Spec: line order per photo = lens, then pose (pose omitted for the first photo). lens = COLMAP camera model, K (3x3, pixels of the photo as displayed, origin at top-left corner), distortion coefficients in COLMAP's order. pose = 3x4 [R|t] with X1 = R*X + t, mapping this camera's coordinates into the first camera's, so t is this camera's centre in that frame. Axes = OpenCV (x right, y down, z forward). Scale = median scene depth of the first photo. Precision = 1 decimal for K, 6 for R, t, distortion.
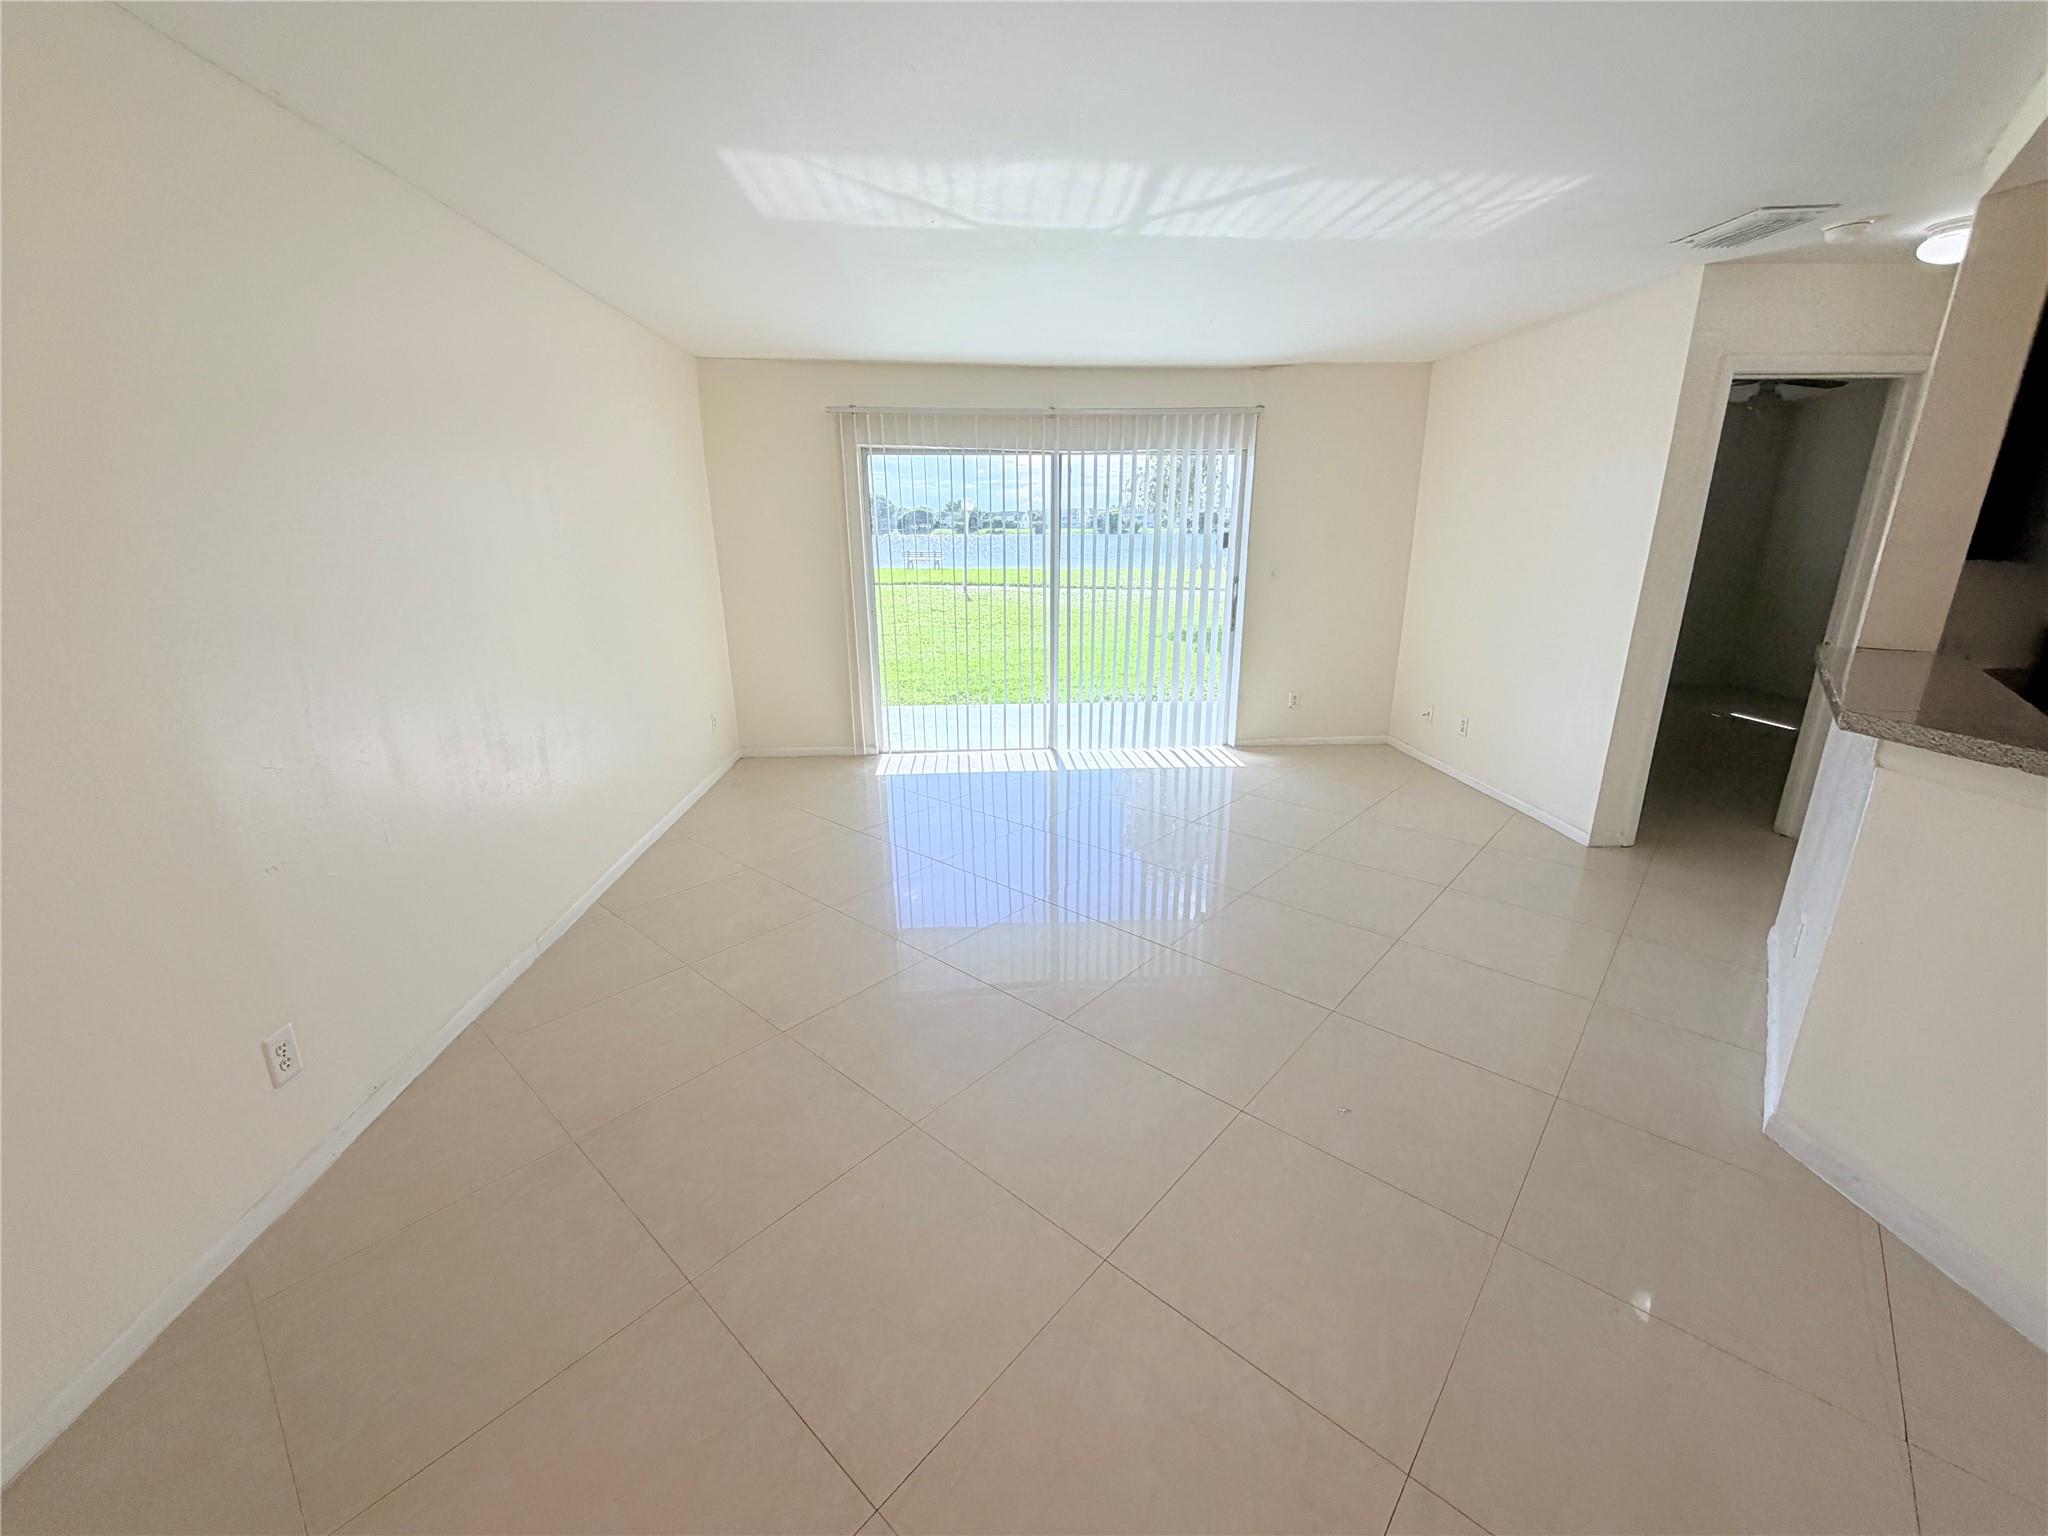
lens RADIAL K [[833.7, 0, 1026.1], [0, 833.7, 772.2], [0, 0, 1]] dist [0.002170, -0.000186]
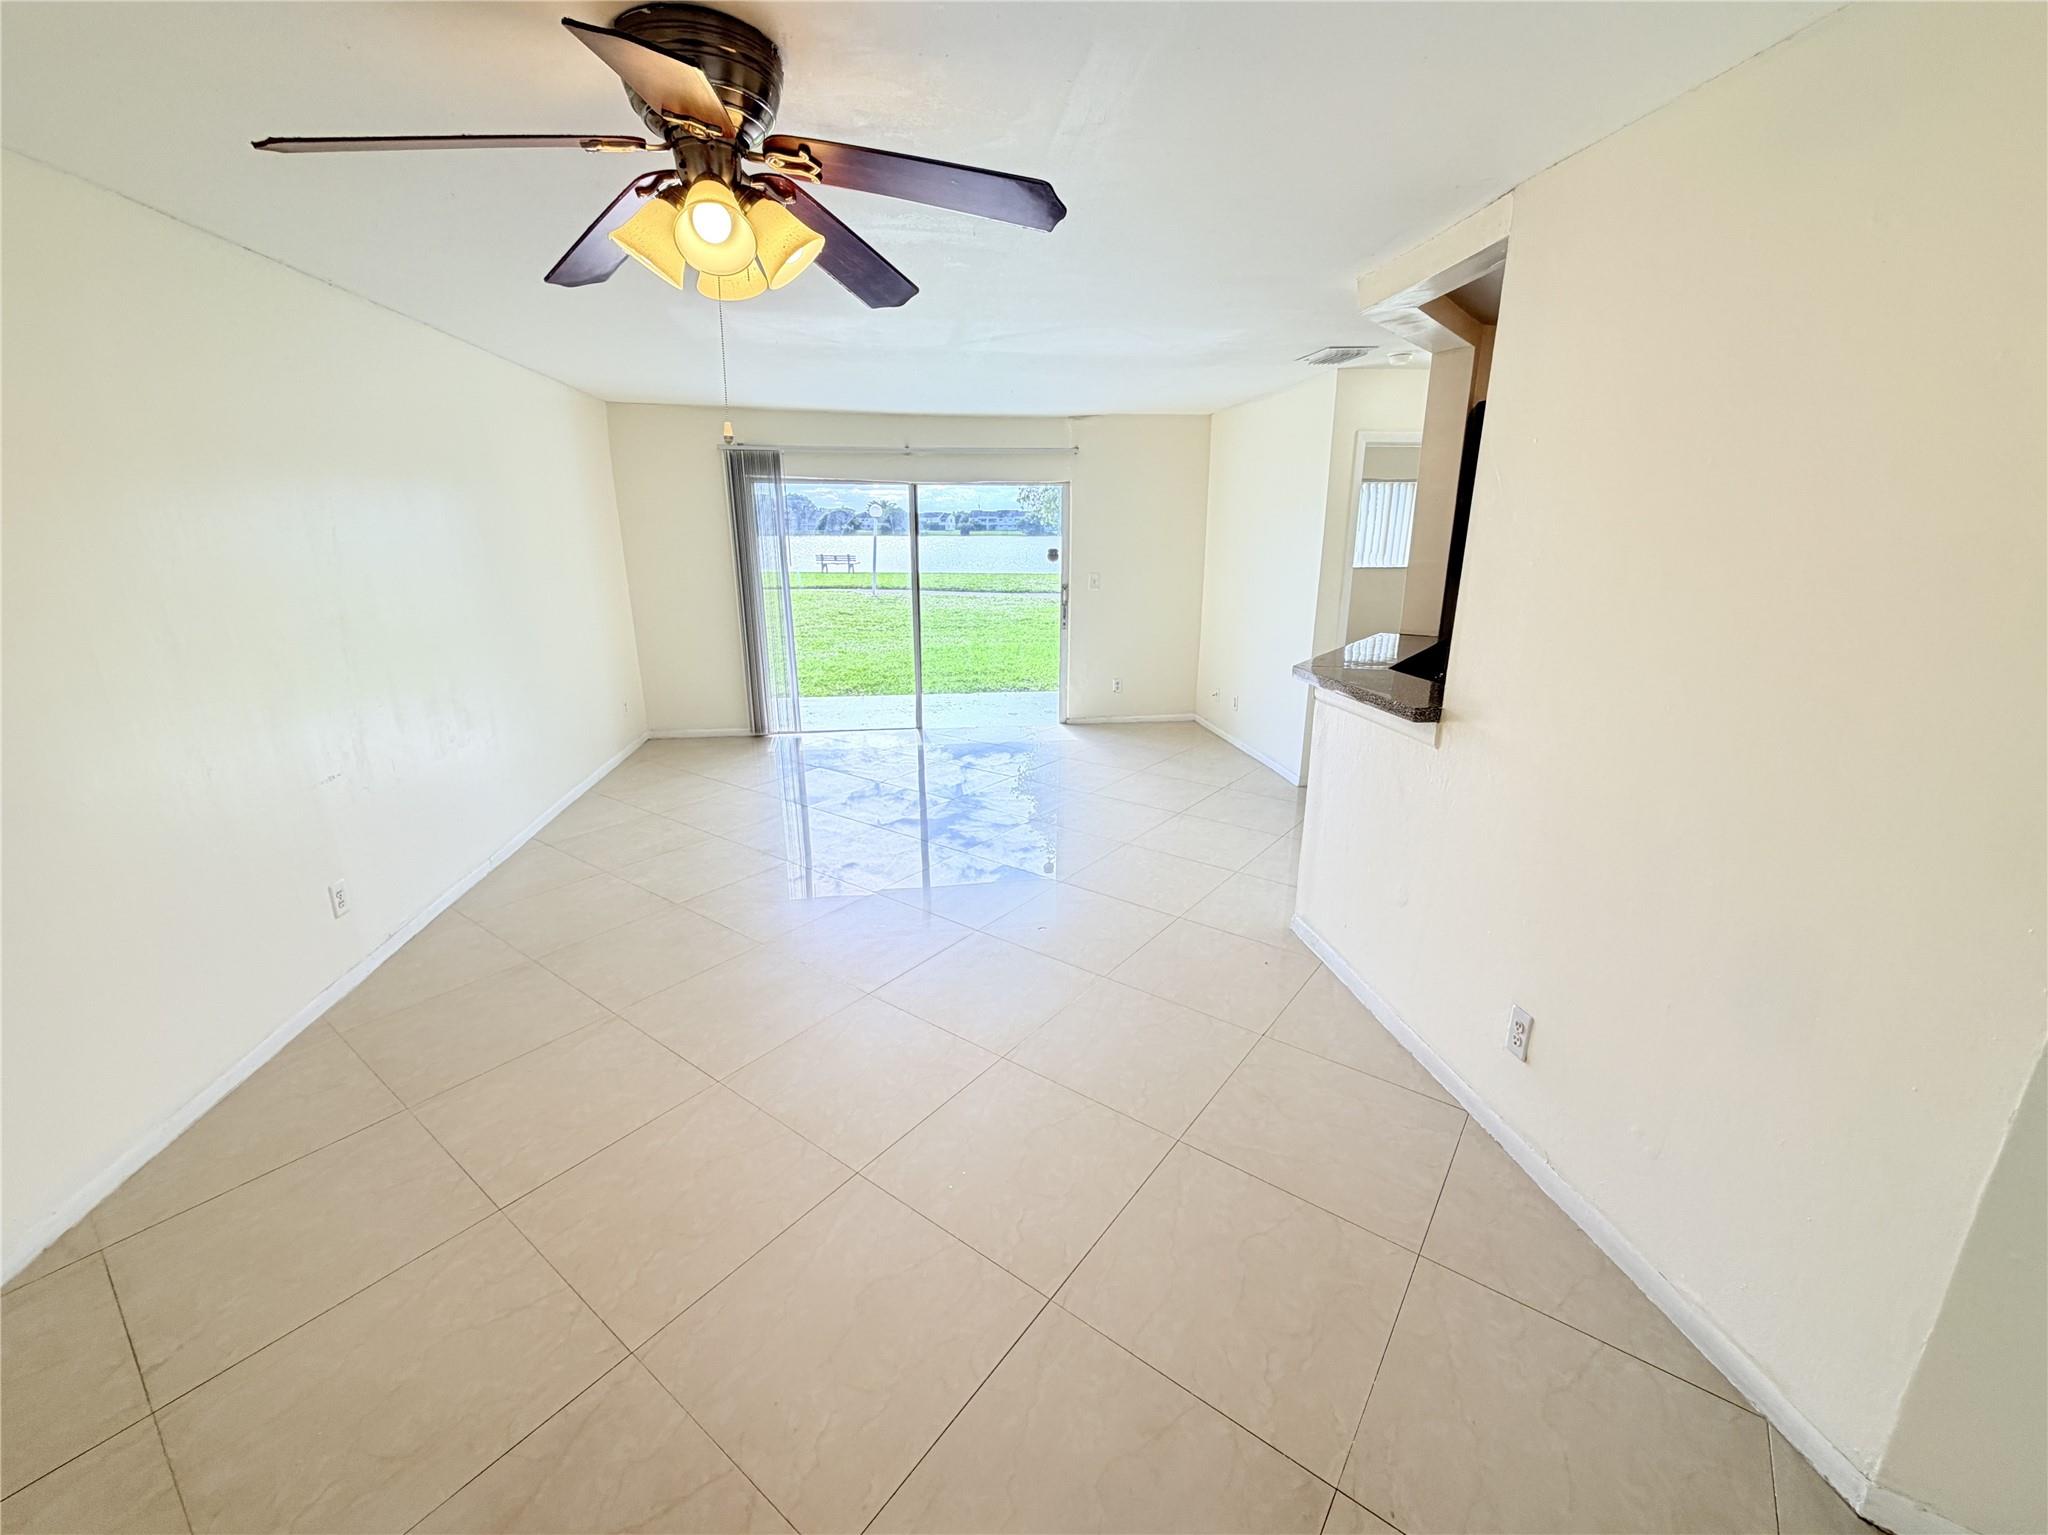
lens RADIAL K [[833.7, 0, 1026.9], [0, 833.7, 777.1], [0, 0, 1]] dist [0.002170, -0.000186]
pose [[0.995790, -0.020697, 0.089291, 0.085231], [0.020525, 0.999785, 0.002841, 0.045218], [-0.089331, -0.000997, 0.996002, -0.223827]]
